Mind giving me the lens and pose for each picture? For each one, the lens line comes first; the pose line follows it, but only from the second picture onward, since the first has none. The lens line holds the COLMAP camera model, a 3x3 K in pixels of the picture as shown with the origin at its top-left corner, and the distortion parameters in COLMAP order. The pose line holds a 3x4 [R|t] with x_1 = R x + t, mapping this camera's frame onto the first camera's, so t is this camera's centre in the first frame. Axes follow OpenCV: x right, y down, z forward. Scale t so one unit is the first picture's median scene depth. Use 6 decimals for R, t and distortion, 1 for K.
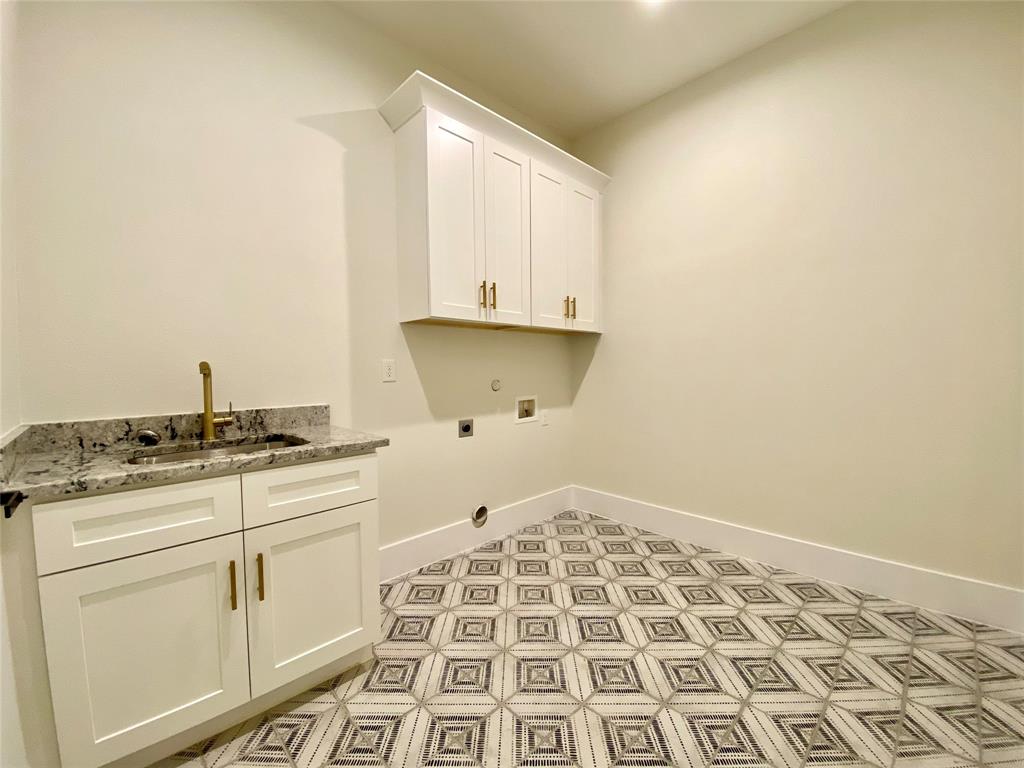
lens RADIAL K [[421.6, 0, 515.4], [0, 421.6, 379.6], [0, 0, 1]] dist [0.035387, -0.023323]
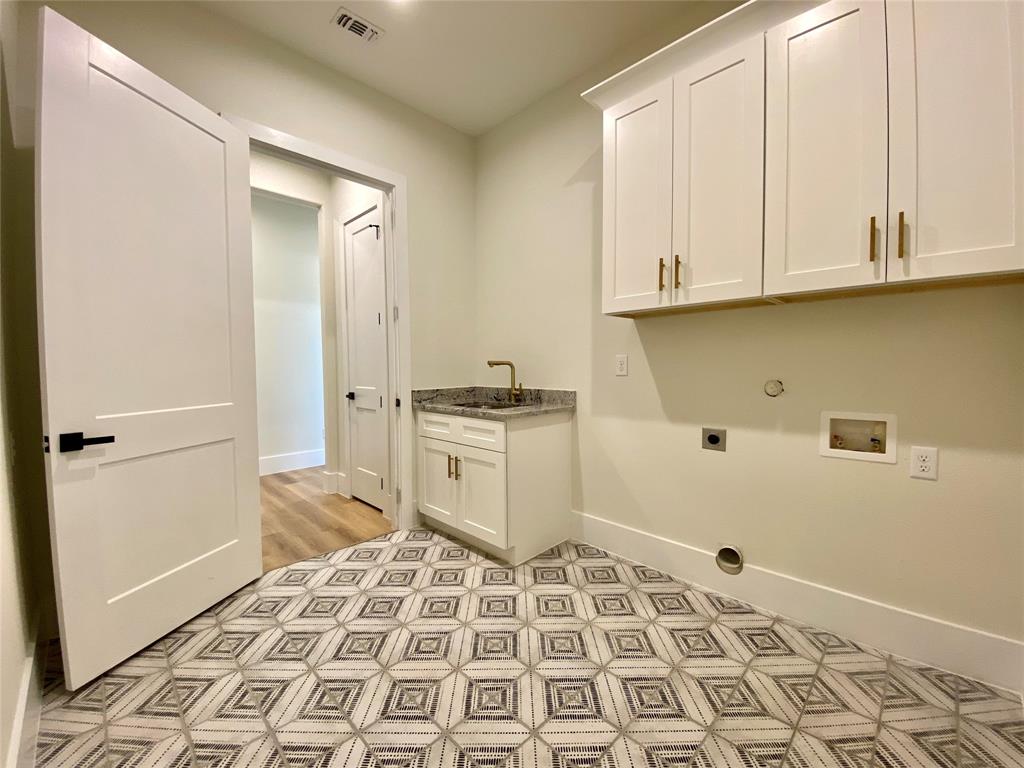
lens RADIAL K [[422.1, 0, 512.0], [0, 422.1, 384.0], [0, 0, 1]] dist [0.009987, -0.016101]
pose [[-0.001431, 0.049353, -0.998780, 0.778570], [-0.023863, 0.998495, 0.049373, -0.020238], [0.999714, 0.023904, -0.000251, 0.722969]]
